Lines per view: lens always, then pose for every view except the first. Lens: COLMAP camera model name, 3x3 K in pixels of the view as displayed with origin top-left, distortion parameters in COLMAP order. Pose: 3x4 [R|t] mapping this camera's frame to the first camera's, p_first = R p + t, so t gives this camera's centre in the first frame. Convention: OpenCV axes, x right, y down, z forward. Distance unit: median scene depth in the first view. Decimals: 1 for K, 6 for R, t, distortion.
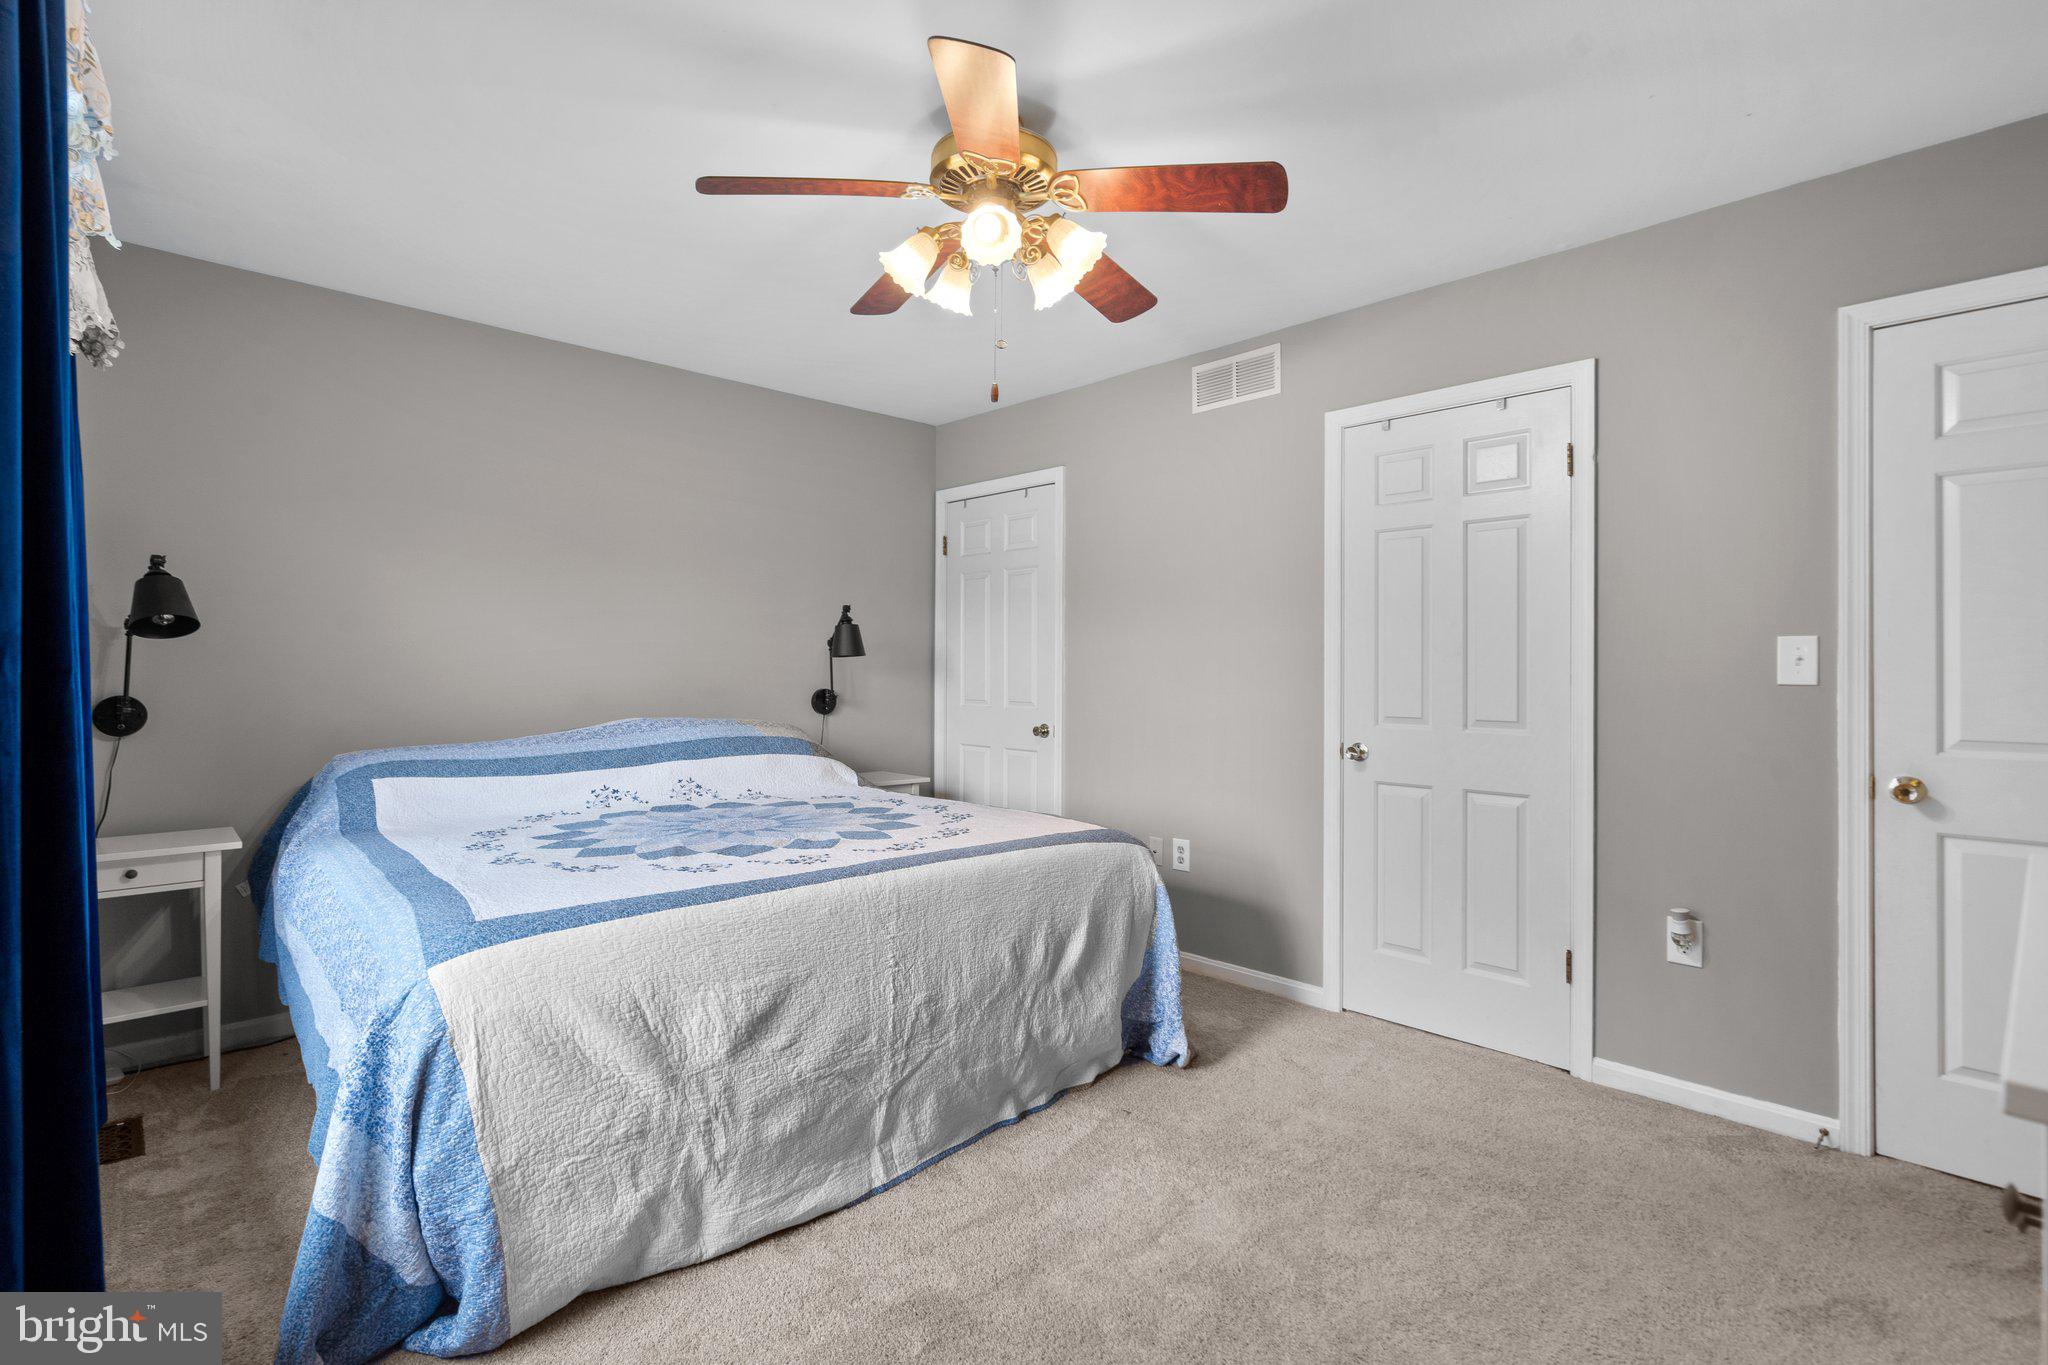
lens RADIAL K [[996.3, 0, 1024.0], [0, 996.3, 682.5], [0, 0, 1]] dist [-0.002974, -0.000152]
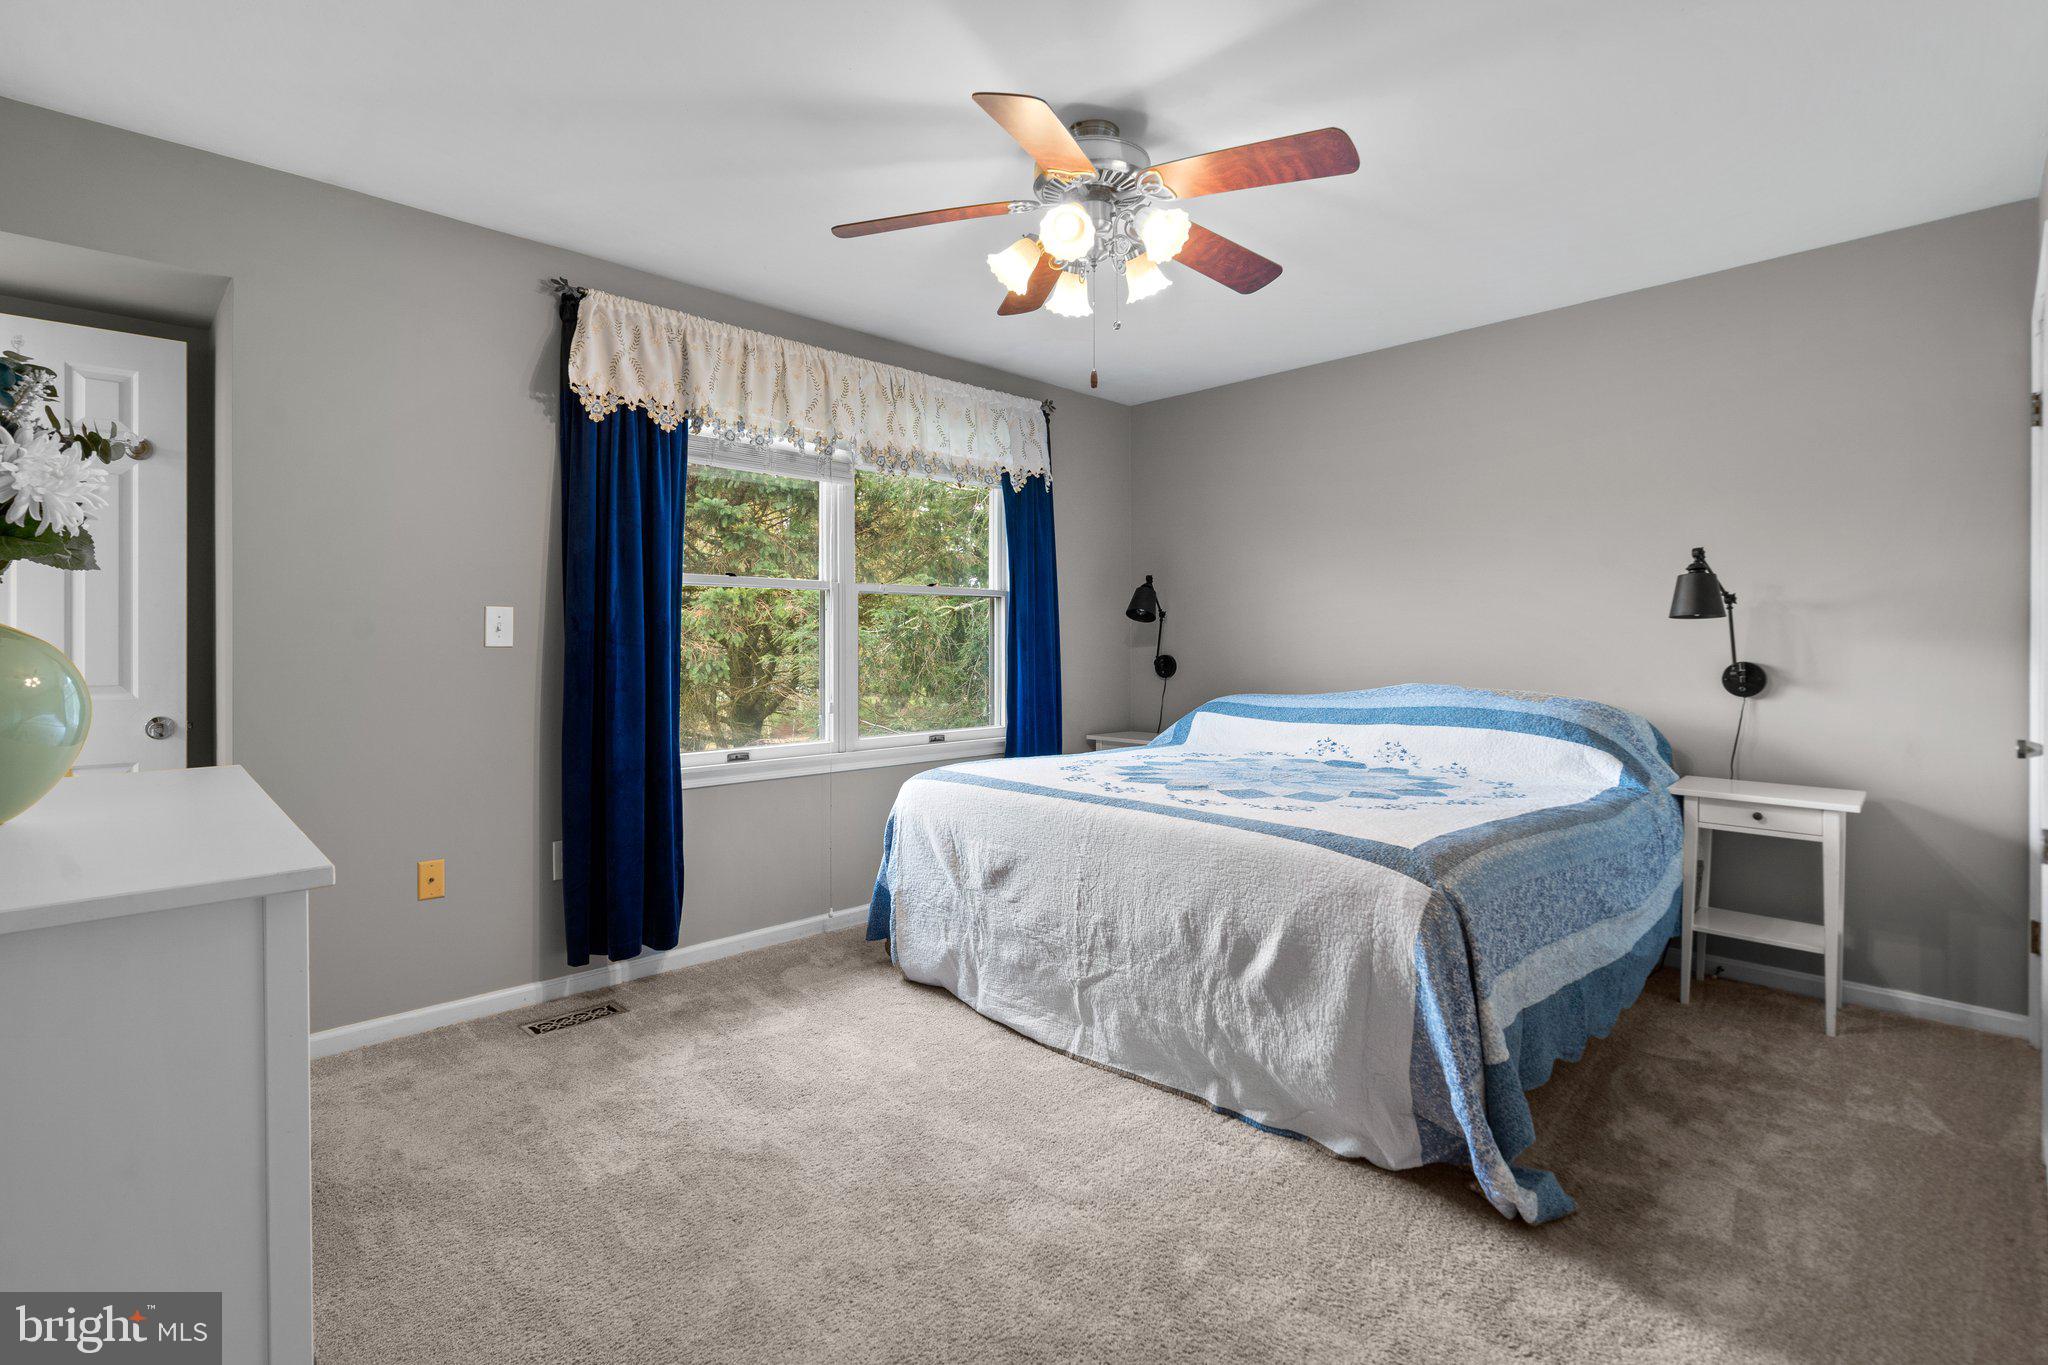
lens RADIAL K [[919.3, 0, 1023.9], [0, 919.3, 639.6], [0, 0, 1]] dist [0.000862, 0.000120]
pose [[0.000803, -0.007790, -0.999969, 0.951370], [-0.004536, 0.999959, -0.007794, -0.000468], [0.999989, 0.004543, 0.000768, 0.886986]]
